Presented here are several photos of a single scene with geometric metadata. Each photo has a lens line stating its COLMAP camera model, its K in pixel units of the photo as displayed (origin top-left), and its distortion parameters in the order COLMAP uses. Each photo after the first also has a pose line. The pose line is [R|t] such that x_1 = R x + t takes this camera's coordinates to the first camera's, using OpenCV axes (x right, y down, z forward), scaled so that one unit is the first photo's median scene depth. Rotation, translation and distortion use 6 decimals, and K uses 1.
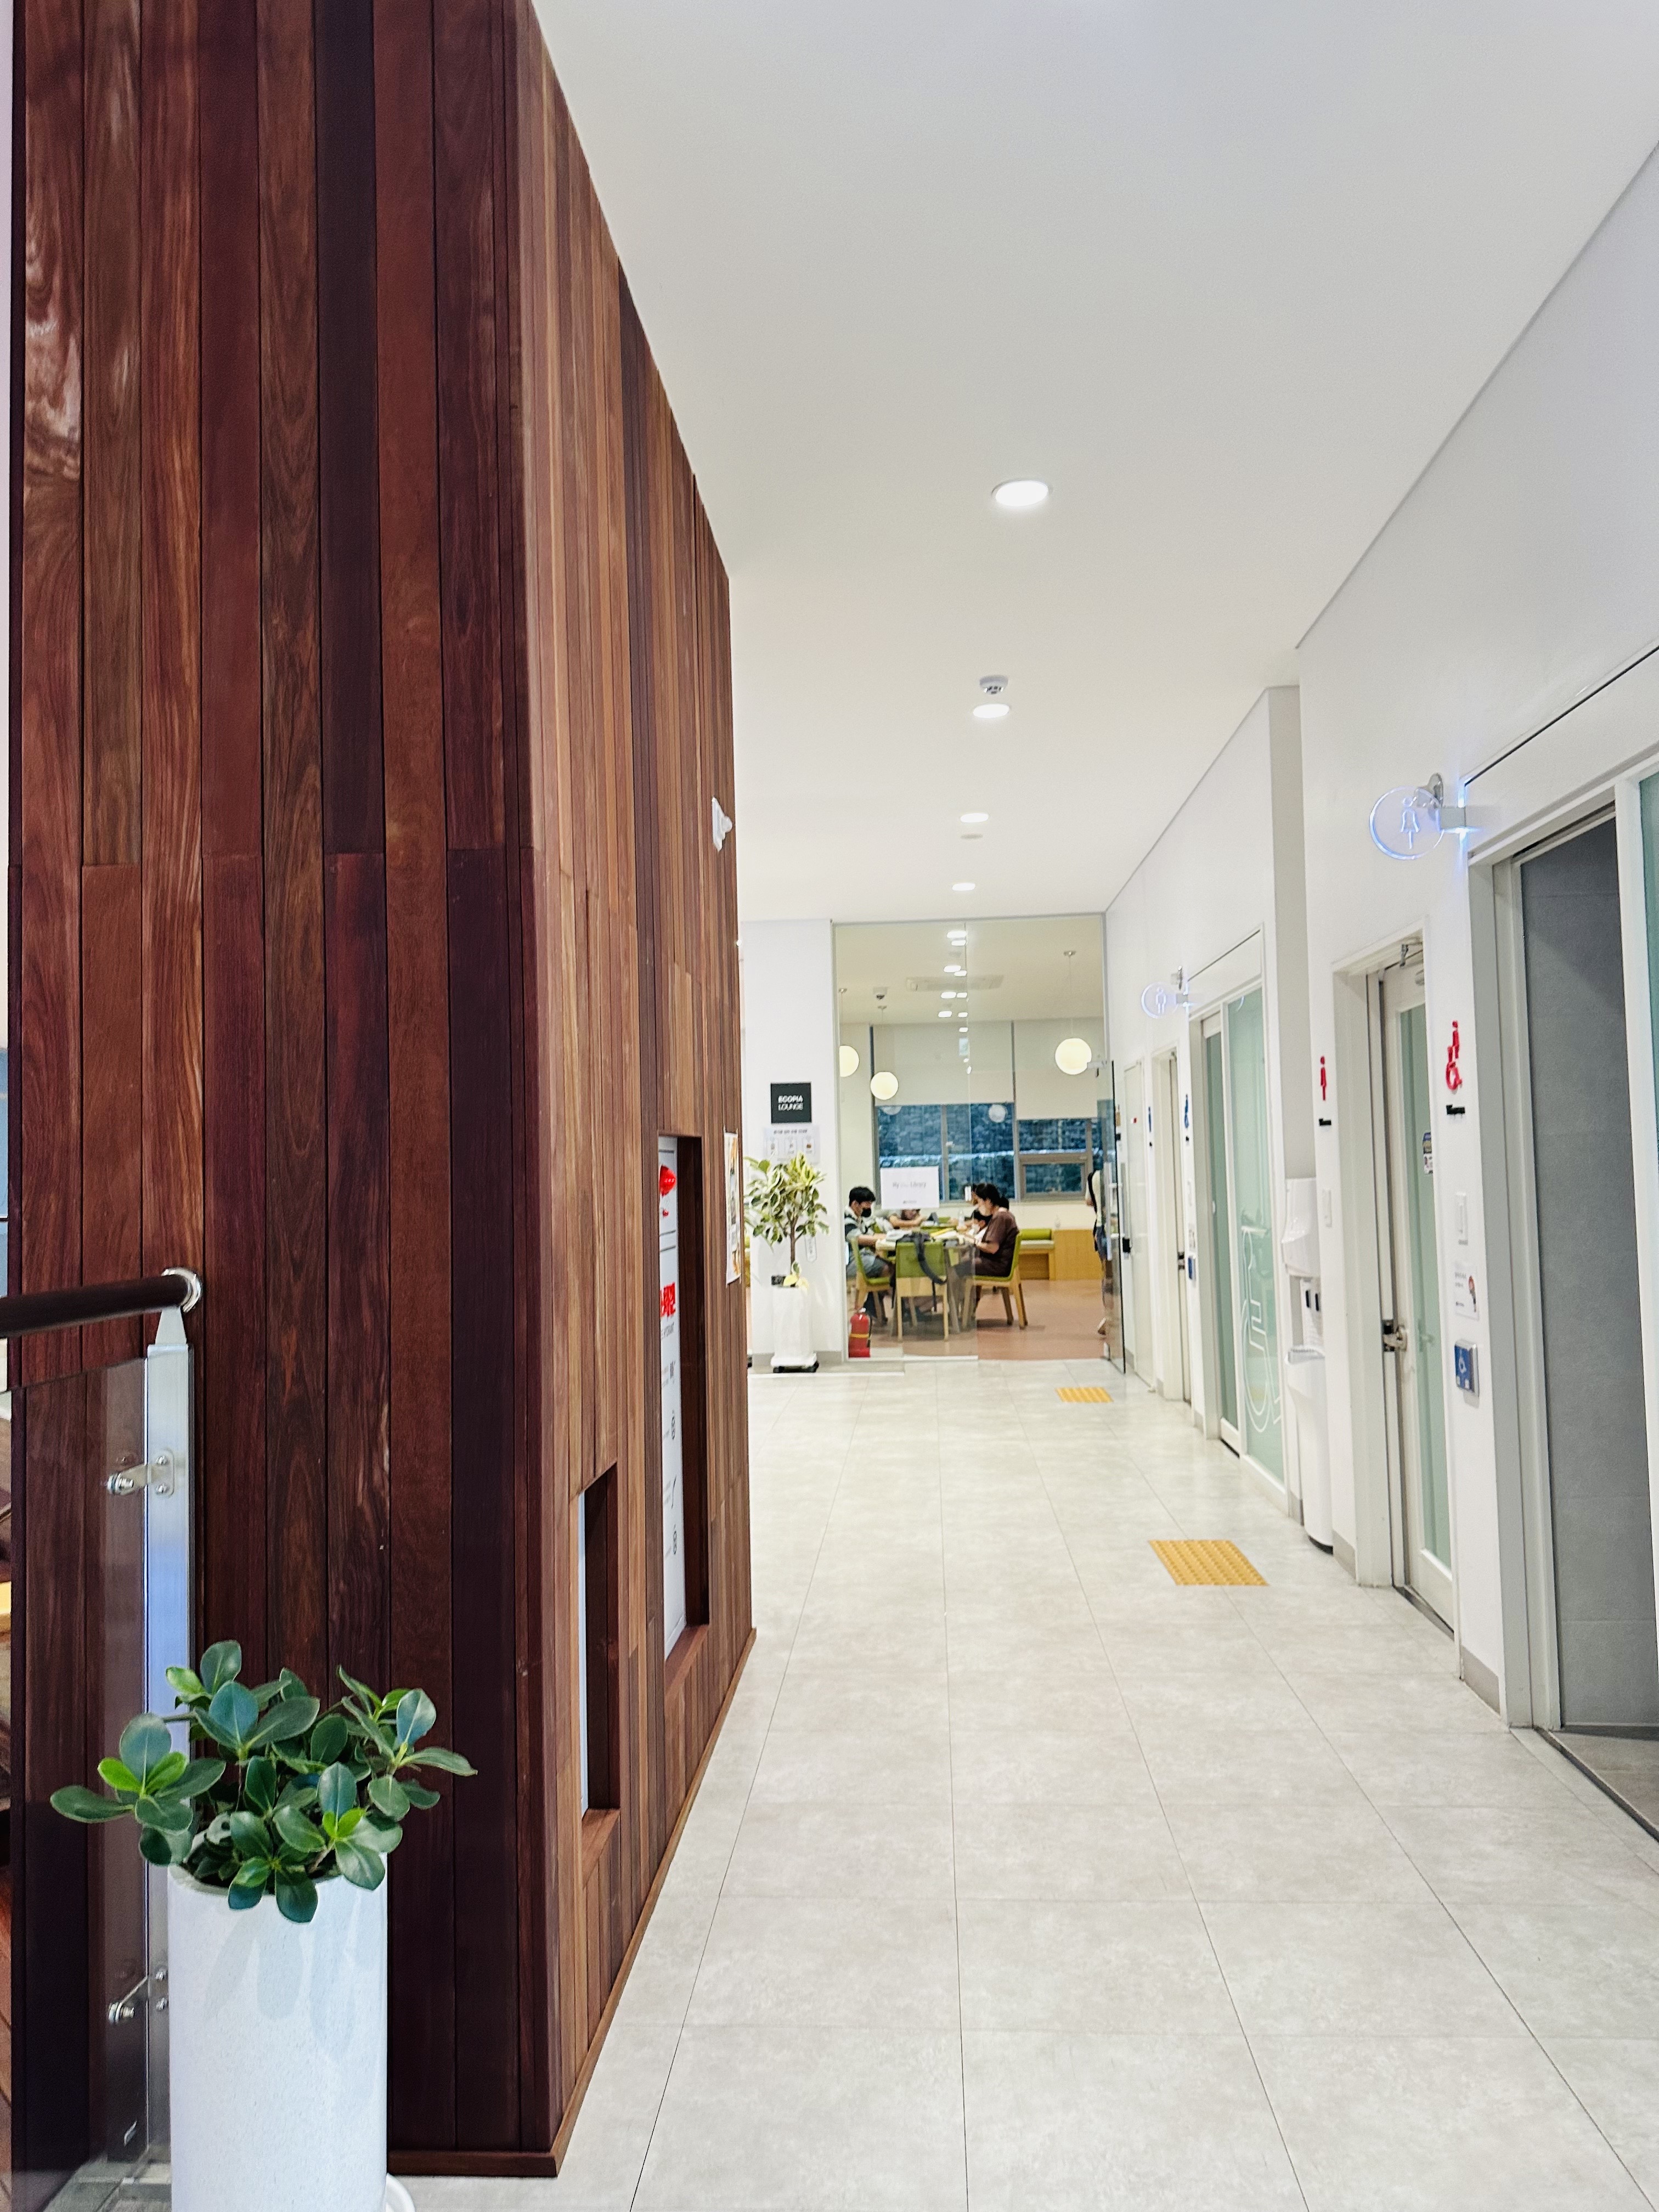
lens RADIAL K [[1478.8, 0, 829.5], [0, 1478.8, 1106.0], [0, 0, 1]] dist [-0.005745, -0.001703]
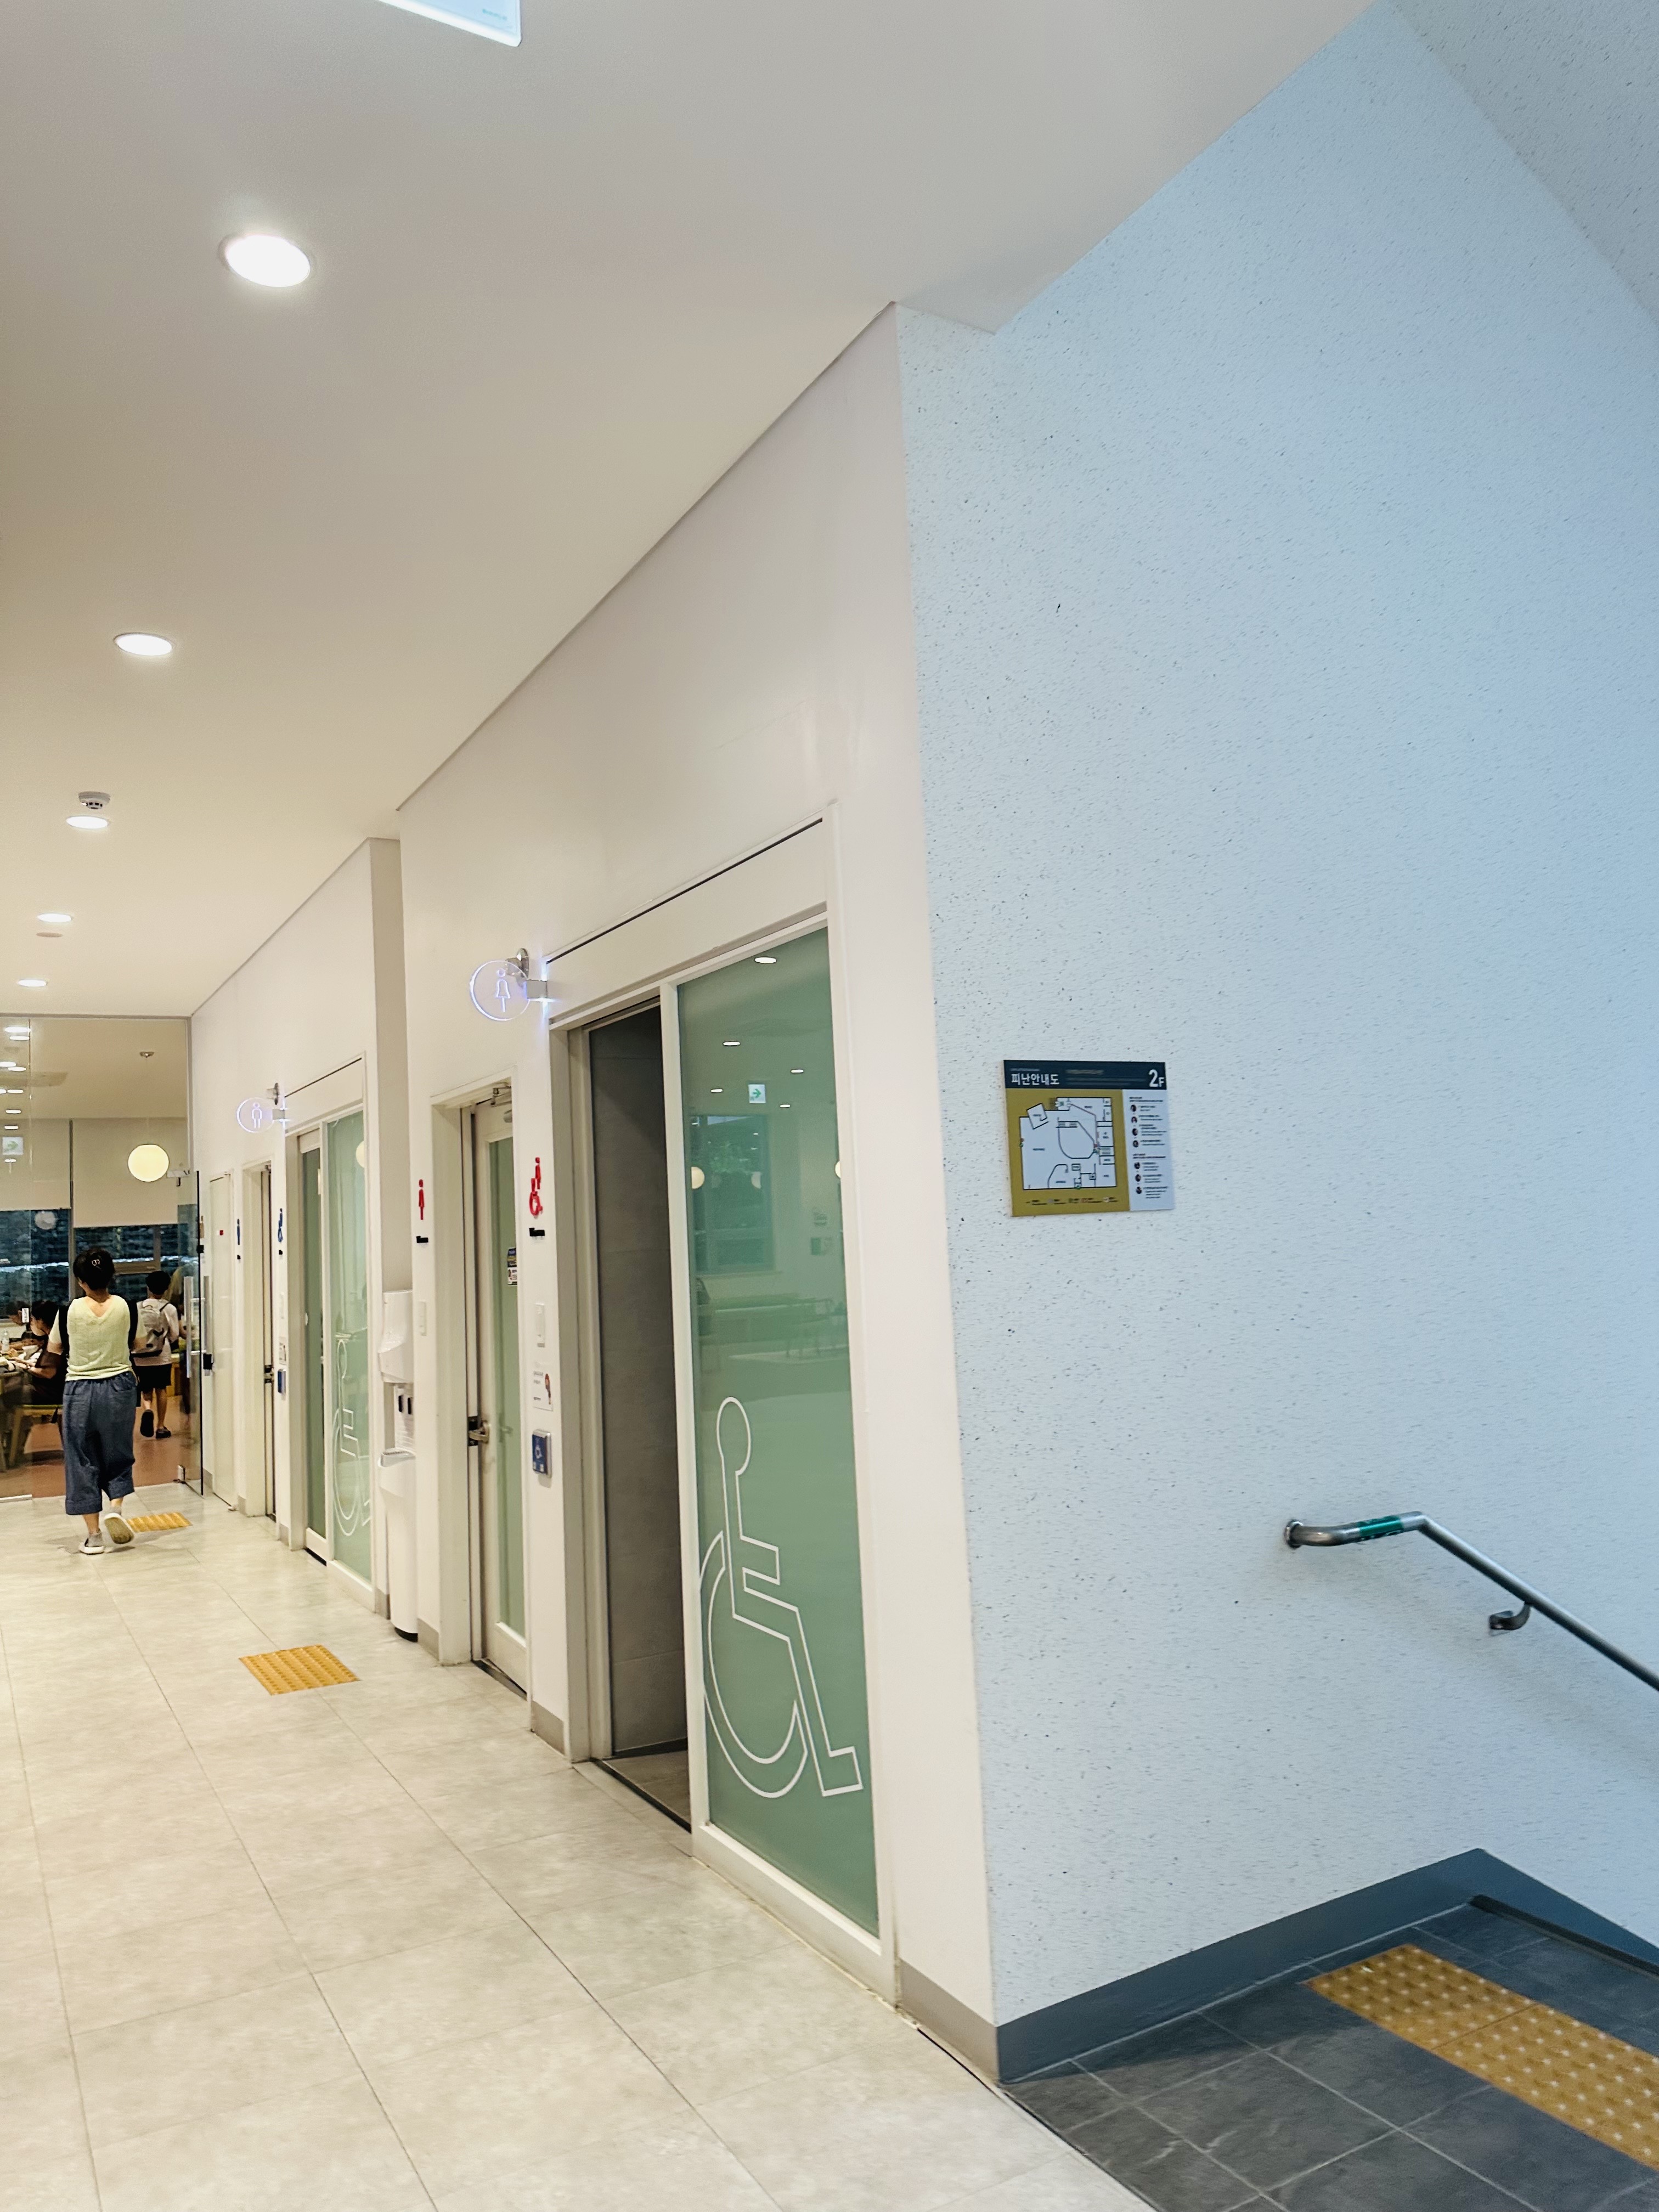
lens RADIAL K [[1478.8, 0, 829.5], [0, 1478.8, 1106.0], [0, 0, 1]] dist [-0.005745, -0.001703]
pose [[0.820291, 0.038506, 0.570648, -0.058359], [0.000841, 0.997649, -0.068527, -0.015493], [-0.571946, 0.056692, 0.818330, -0.099374]]
